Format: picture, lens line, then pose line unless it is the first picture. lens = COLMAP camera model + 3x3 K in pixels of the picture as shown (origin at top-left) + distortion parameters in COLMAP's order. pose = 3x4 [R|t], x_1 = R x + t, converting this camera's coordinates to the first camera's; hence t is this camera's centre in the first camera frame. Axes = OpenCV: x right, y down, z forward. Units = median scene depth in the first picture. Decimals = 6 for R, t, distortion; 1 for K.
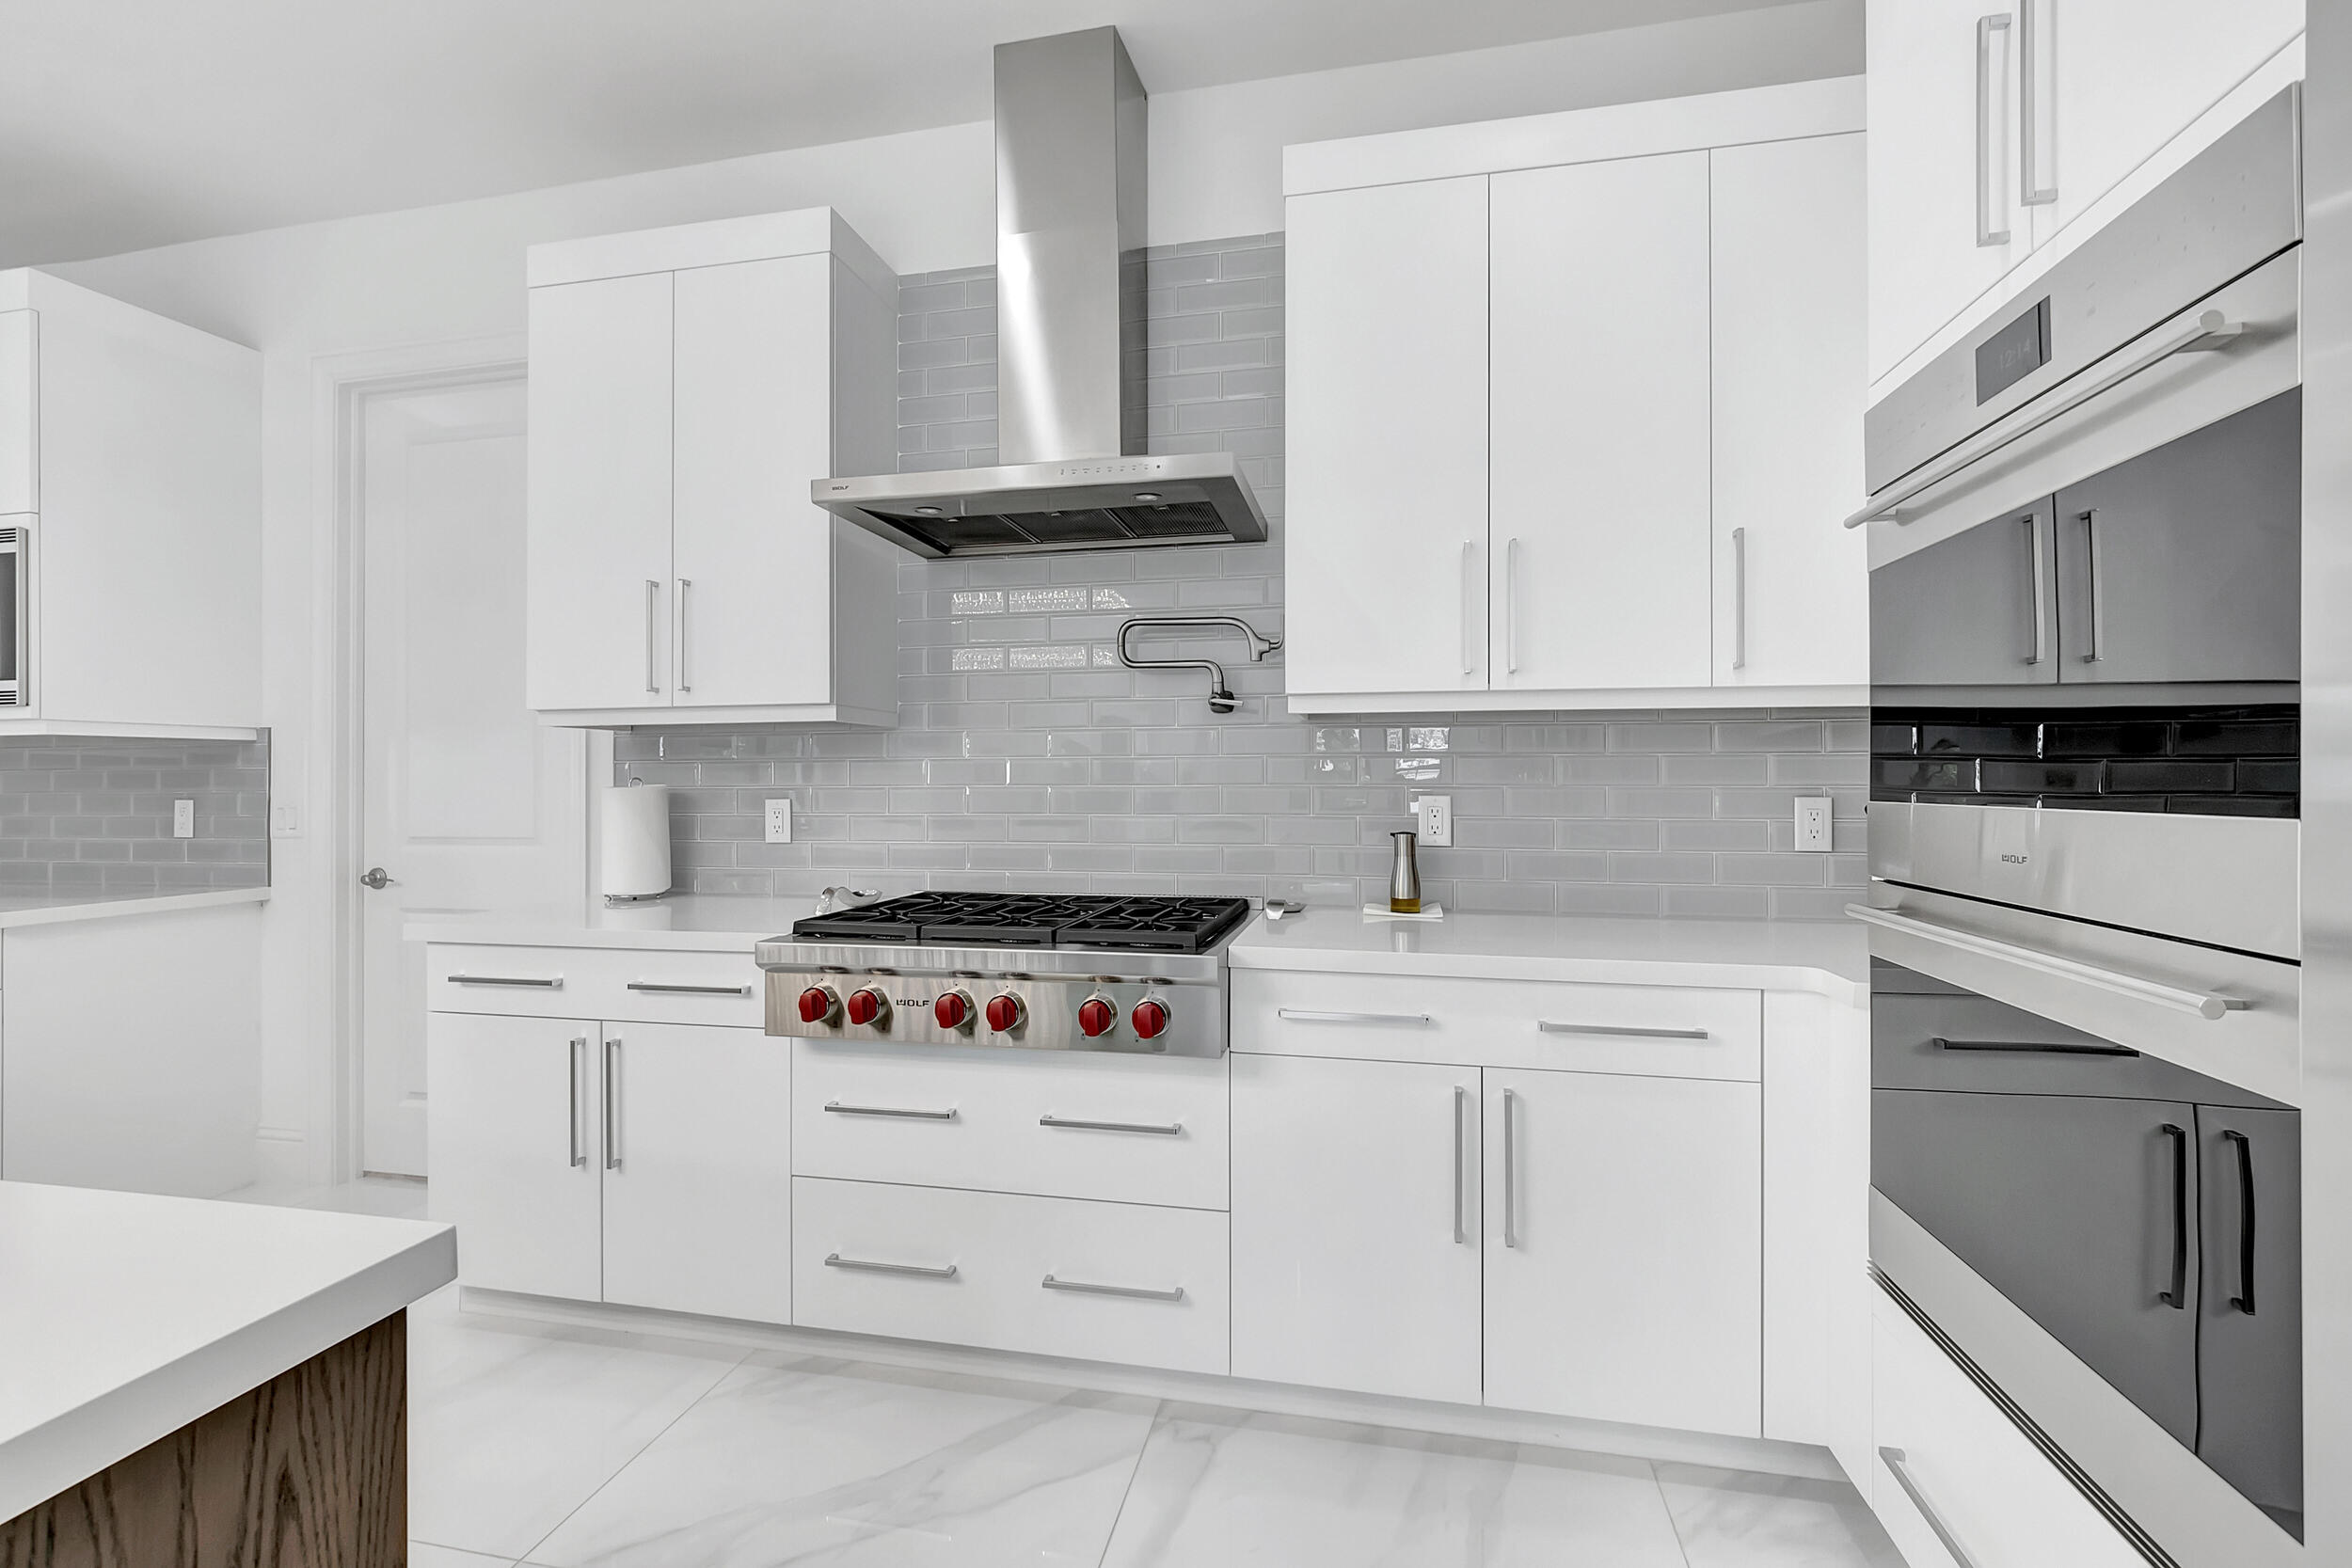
lens RADIAL K [[1043.5, 0, 1176.9], [0, 1043.5, 776.4], [0, 0, 1]] dist [-0.006659, 0.000466]
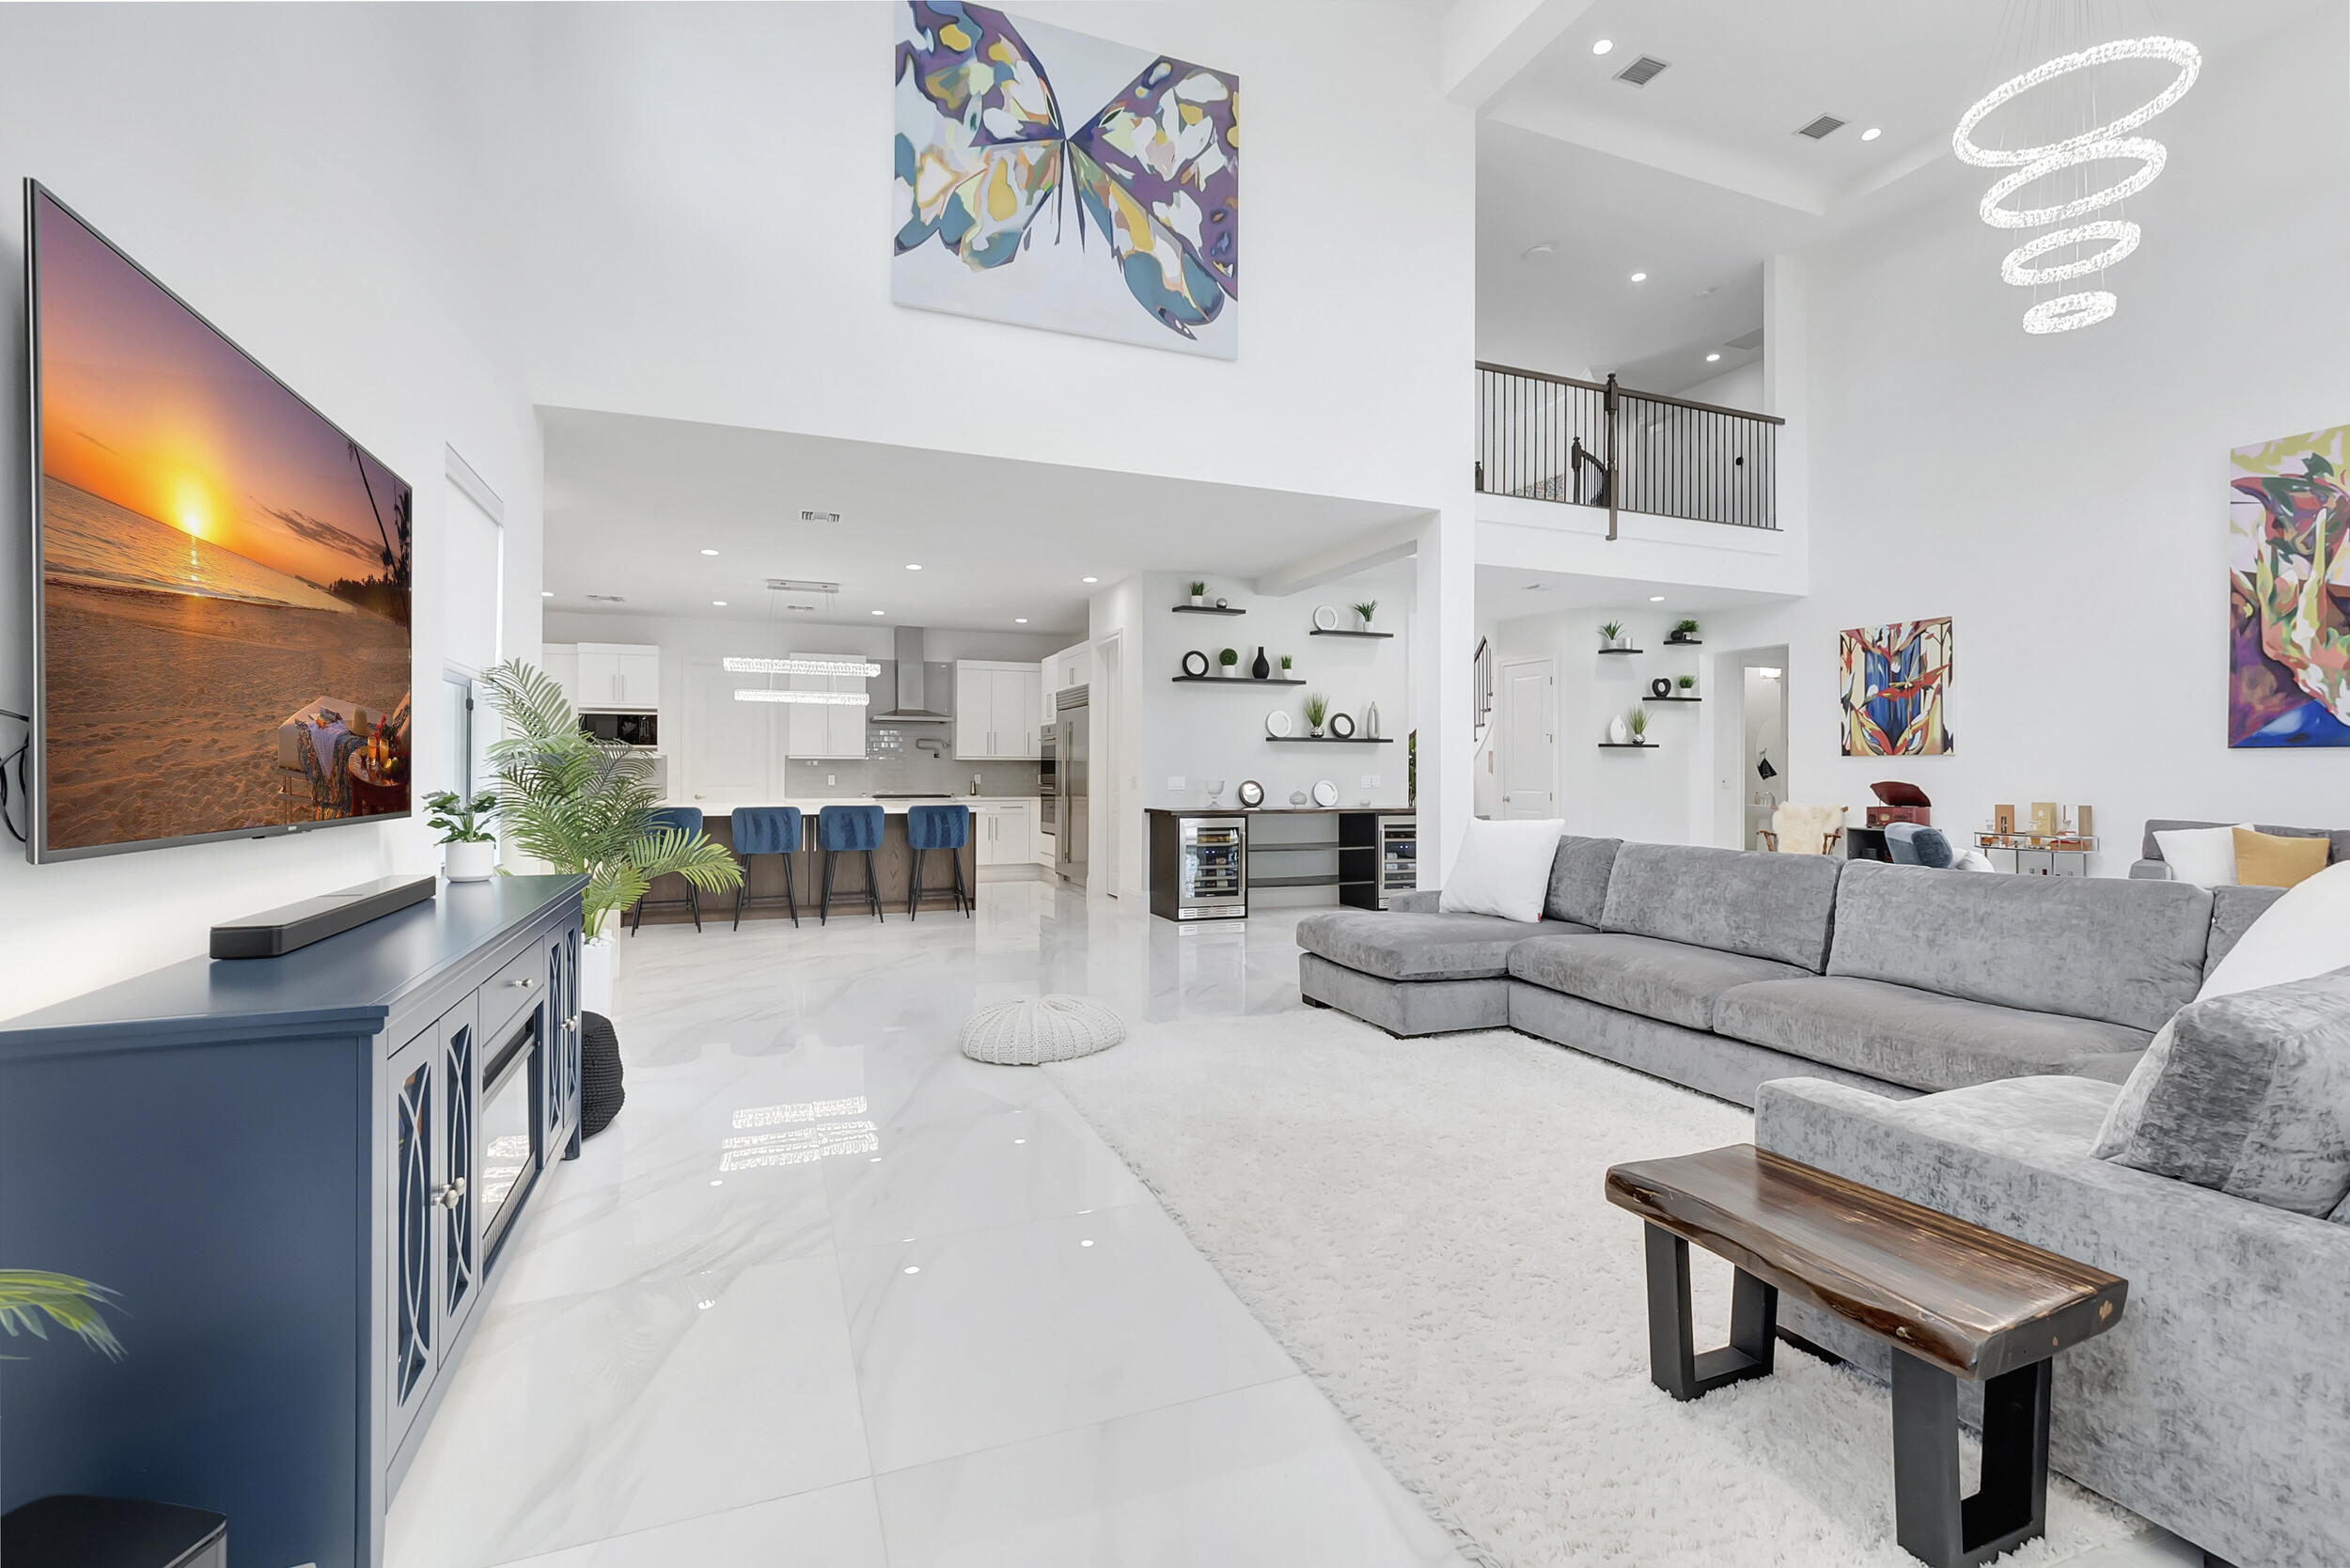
lens RADIAL K [[1042.8, 0, 1185.9], [0, 1042.8, 778.5], [0, 0, 1]] dist [-0.006659, 0.000466]
pose [[0.817763, 0.008675, 0.575490, -1.988955], [-0.007366, 0.999962, -0.004606, 0.053381], [-0.575508, -0.000472, 0.817796, -4.047183]]
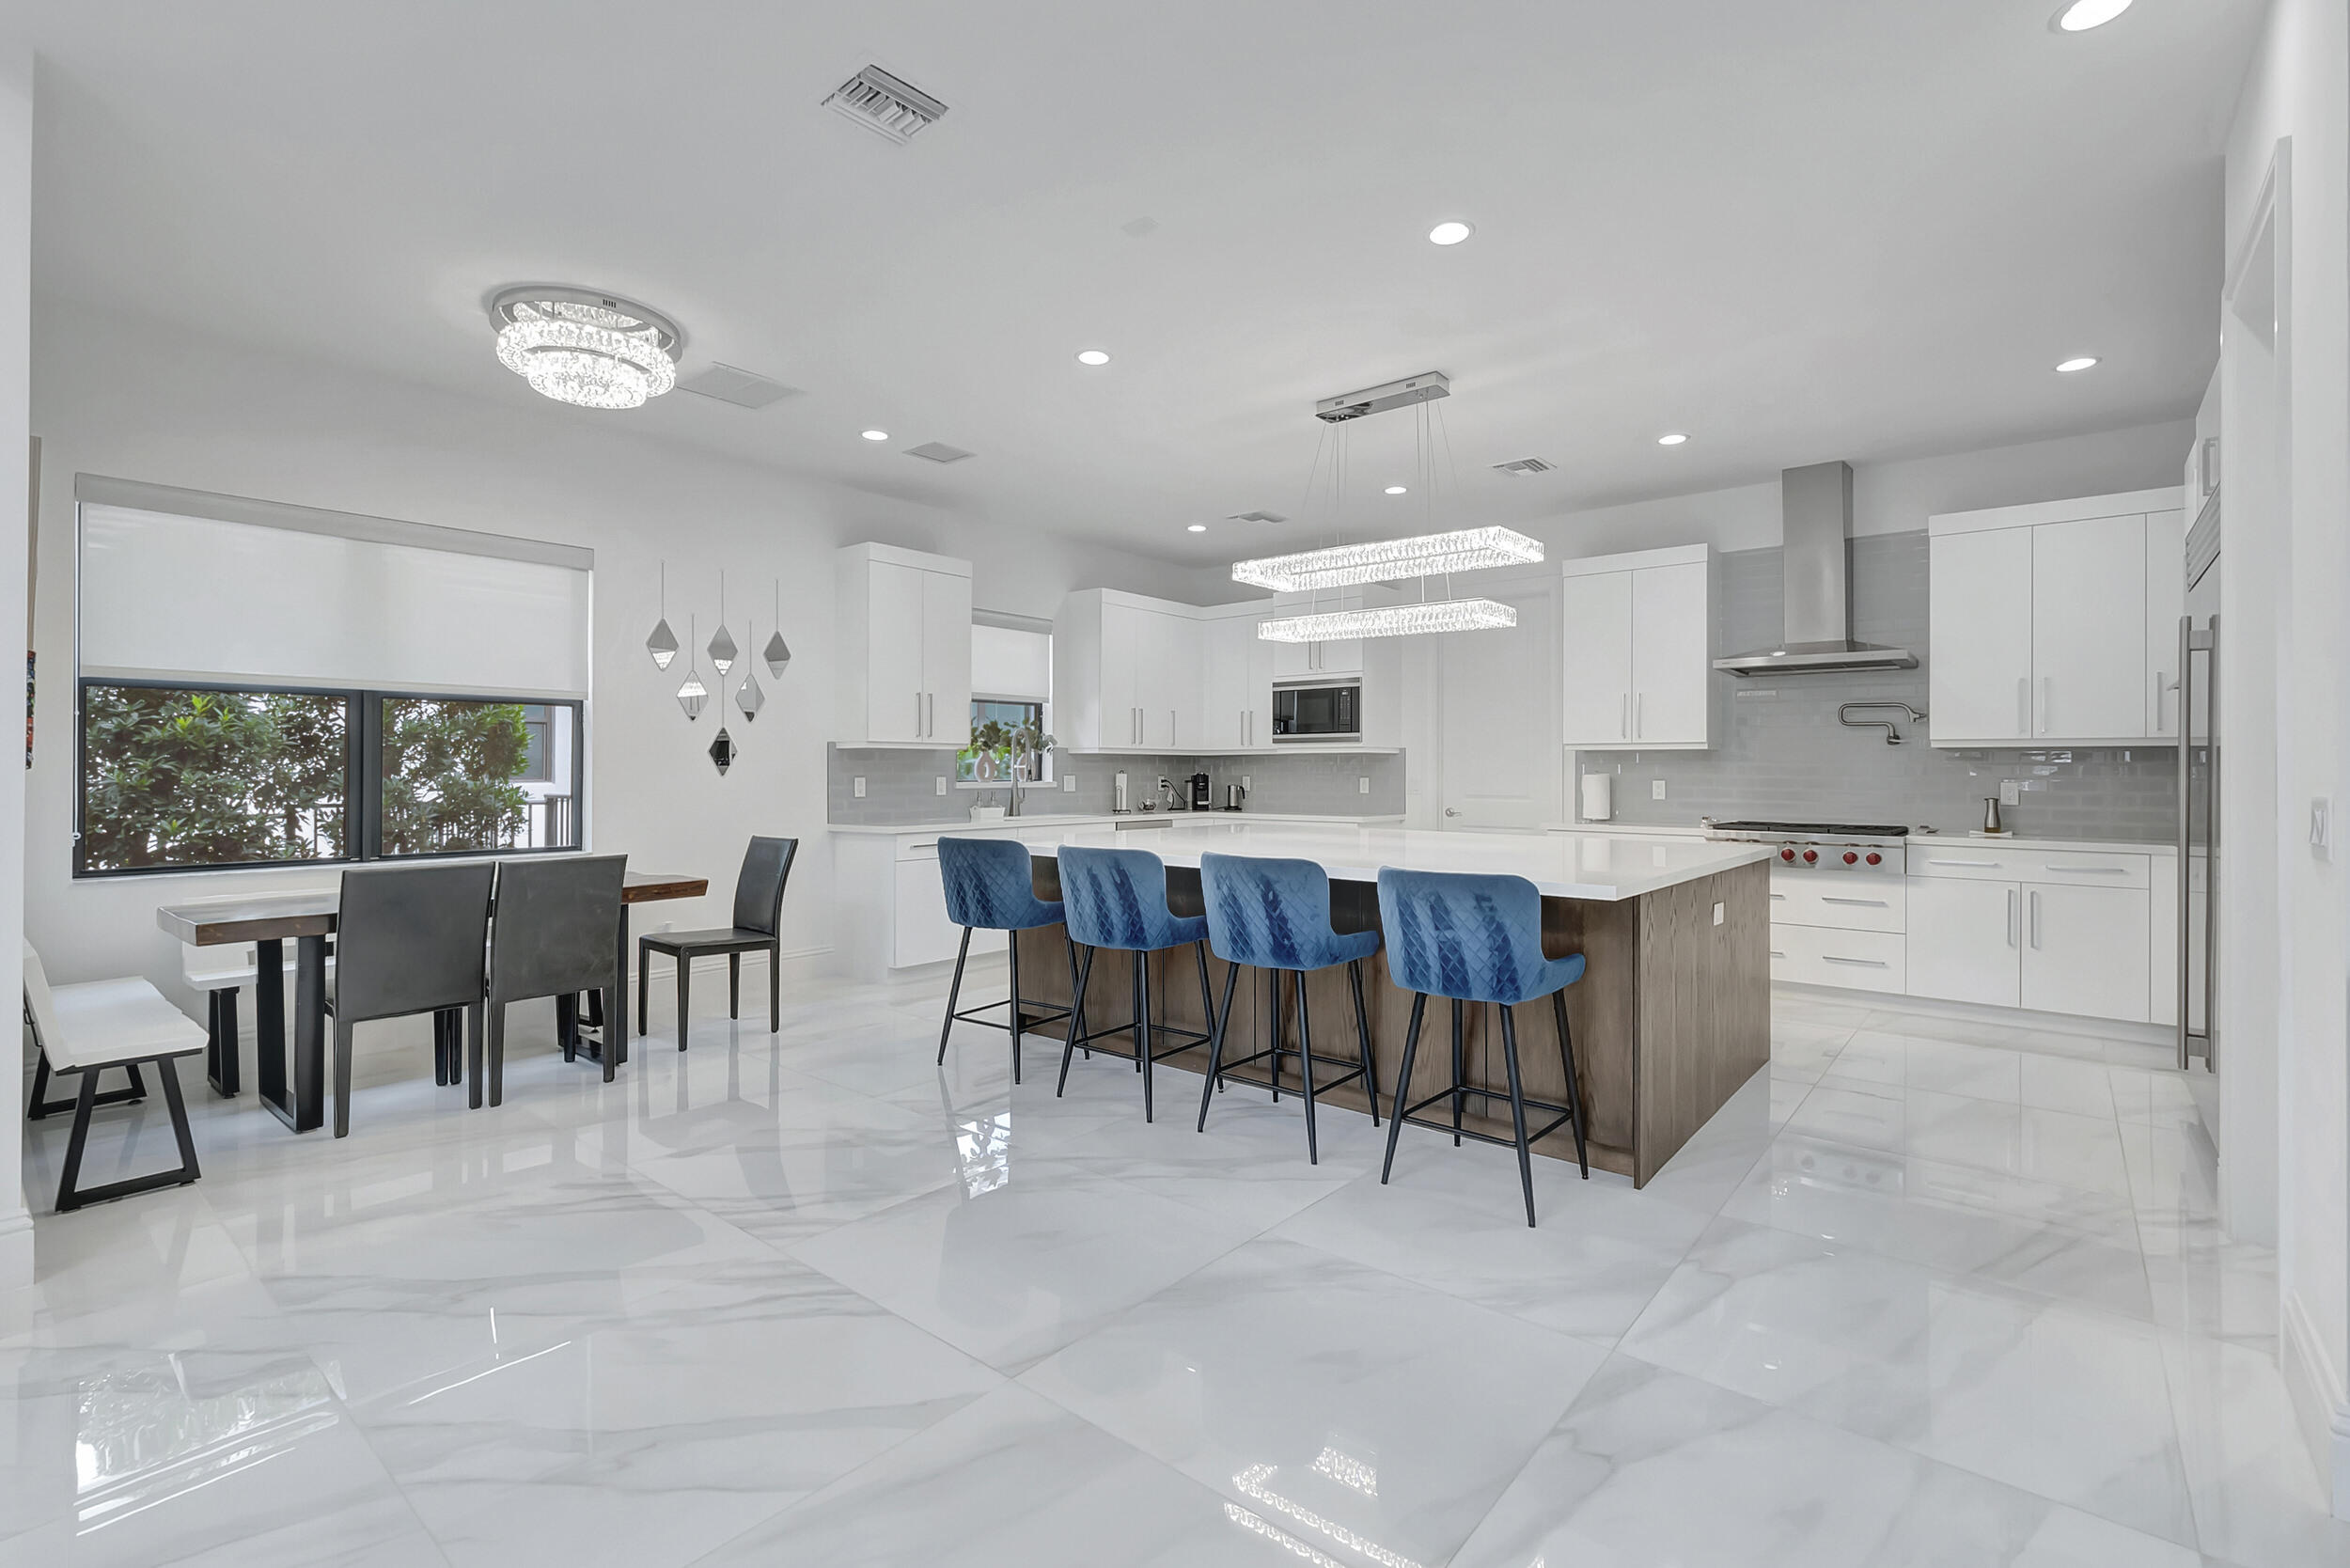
lens RADIAL K [[1042.8, 0, 1167.4], [0, 1042.8, 759.8], [0, 0, 1]] dist [-0.006659, 0.000466]
pose [[0.875648, 0.005635, -0.482917, -0.263697], [-0.010898, 0.999908, -0.008094, 0.006851], [0.482827, 0.012350, 0.875629, -1.846133]]
